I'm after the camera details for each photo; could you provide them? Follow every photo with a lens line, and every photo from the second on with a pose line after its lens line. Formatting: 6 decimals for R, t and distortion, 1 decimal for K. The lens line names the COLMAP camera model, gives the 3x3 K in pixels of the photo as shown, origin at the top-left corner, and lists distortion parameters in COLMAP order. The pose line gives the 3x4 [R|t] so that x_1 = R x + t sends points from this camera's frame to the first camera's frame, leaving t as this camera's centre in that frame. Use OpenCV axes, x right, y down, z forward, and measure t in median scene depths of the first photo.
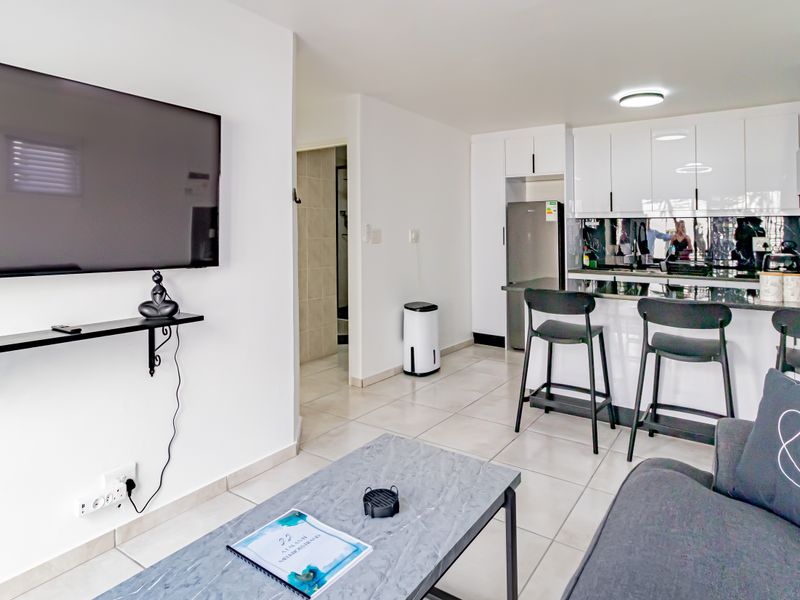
lens RADIAL K [[486.0, 0, 414.1], [0, 486.0, 222.3], [0, 0, 1]] dist [0.002494, 0.000732]
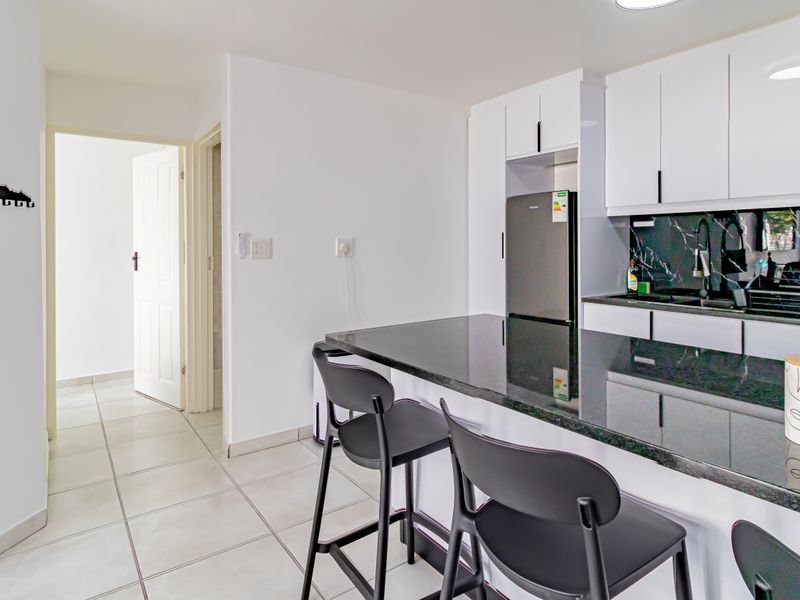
lens RADIAL K [[489.5, 0, 402.3], [0, 489.5, 235.6], [0, 0, 1]] dist [0.003146, 0.000036]
pose [[0.940672, -0.018627, -0.338804, 0.353187], [0.021756, 0.999748, 0.005441, 0.009042], [0.338618, -0.012489, 0.940841, 0.360433]]
